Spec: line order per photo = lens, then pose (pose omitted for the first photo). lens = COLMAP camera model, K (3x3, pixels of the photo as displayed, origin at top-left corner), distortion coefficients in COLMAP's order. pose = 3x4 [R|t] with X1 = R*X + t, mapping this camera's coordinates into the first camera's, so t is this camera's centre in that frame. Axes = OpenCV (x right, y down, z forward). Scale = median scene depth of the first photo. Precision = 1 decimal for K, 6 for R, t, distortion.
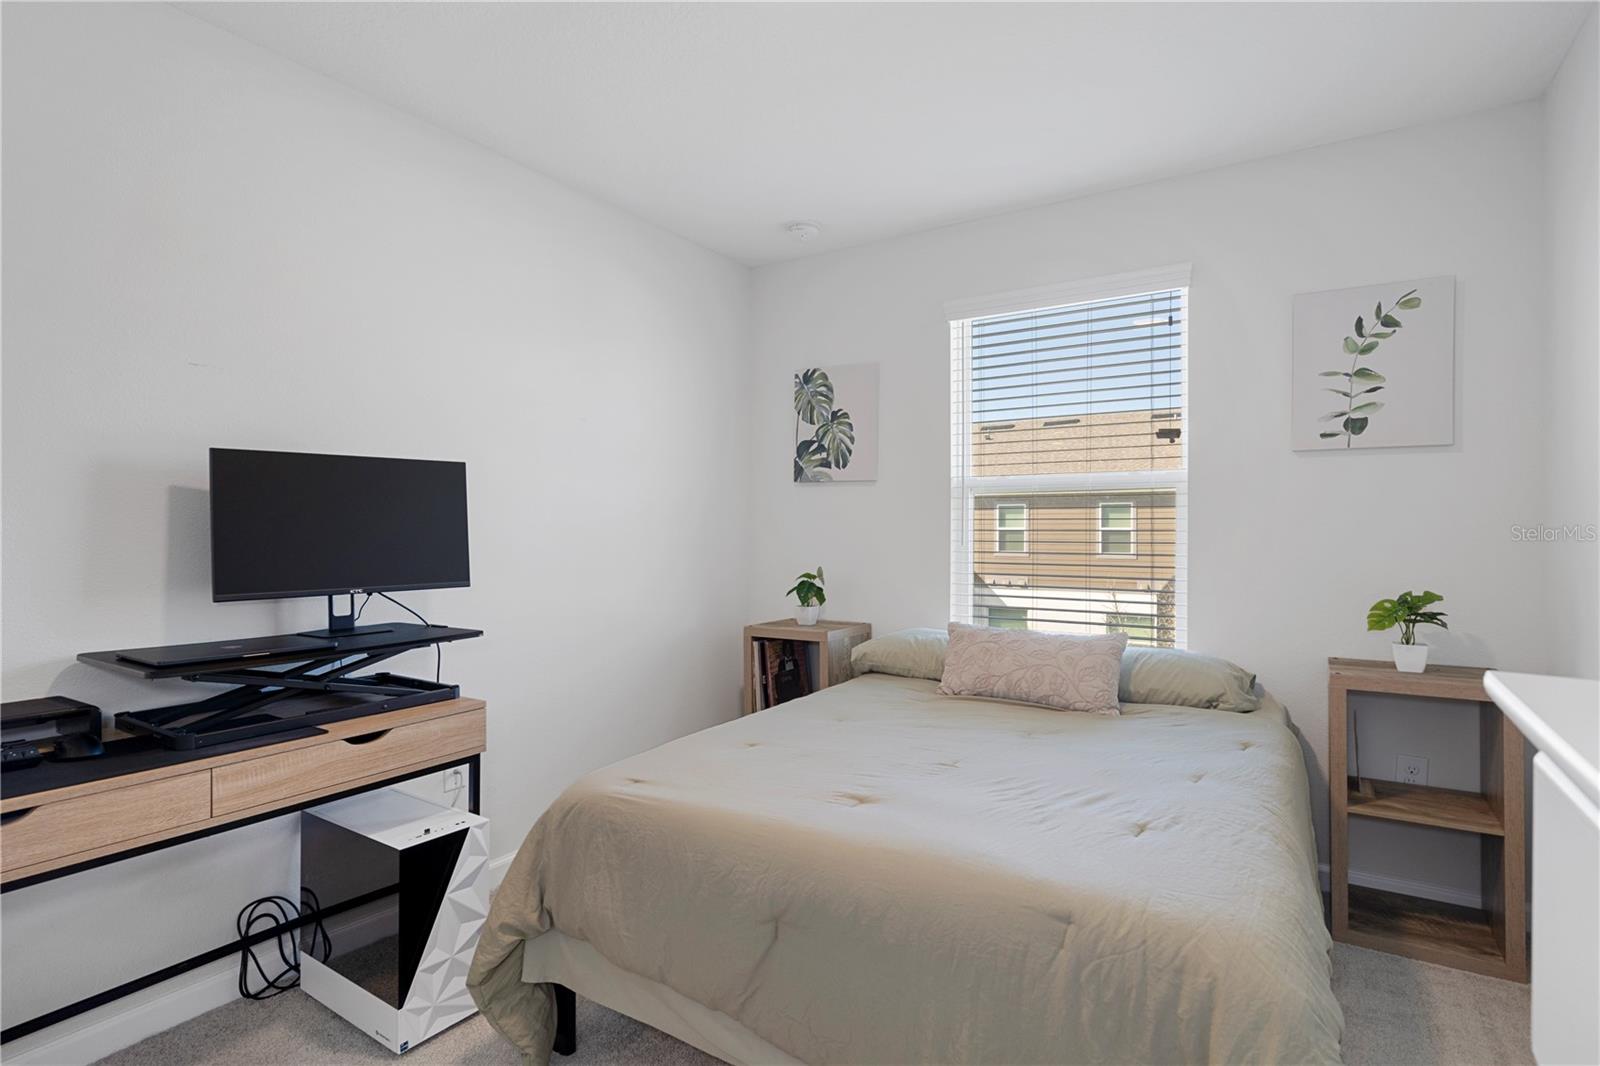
lens RADIAL K [[803.9, 0, 802.1], [0, 803.9, 531.5], [0, 0, 1]] dist [0.021593, -0.002806]
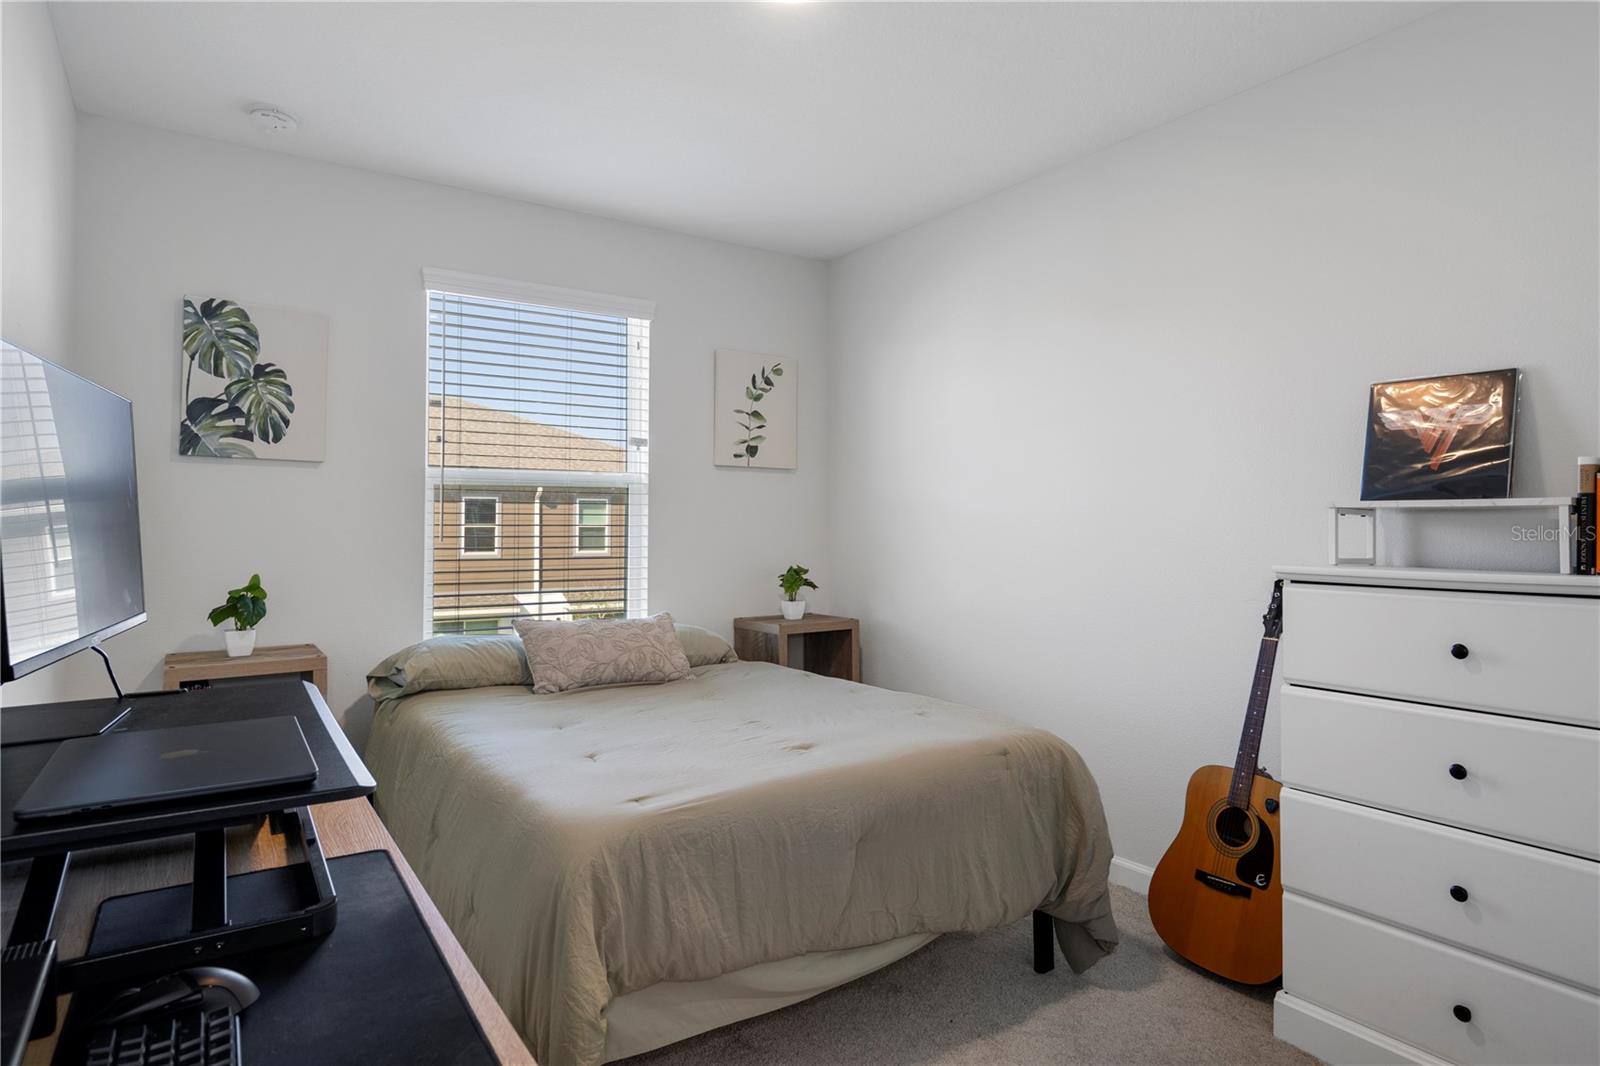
lens RADIAL K [[908.6, 0, 803.9], [0, 908.6, 531.7], [0, 0, 1]] dist [-0.018639, -0.001155]
pose [[0.401470, -0.005924, 0.915853, -0.552396], [0.001032, 0.999981, 0.006016, 0.000384], [-0.915871, -0.001470, 0.401469, 0.216788]]
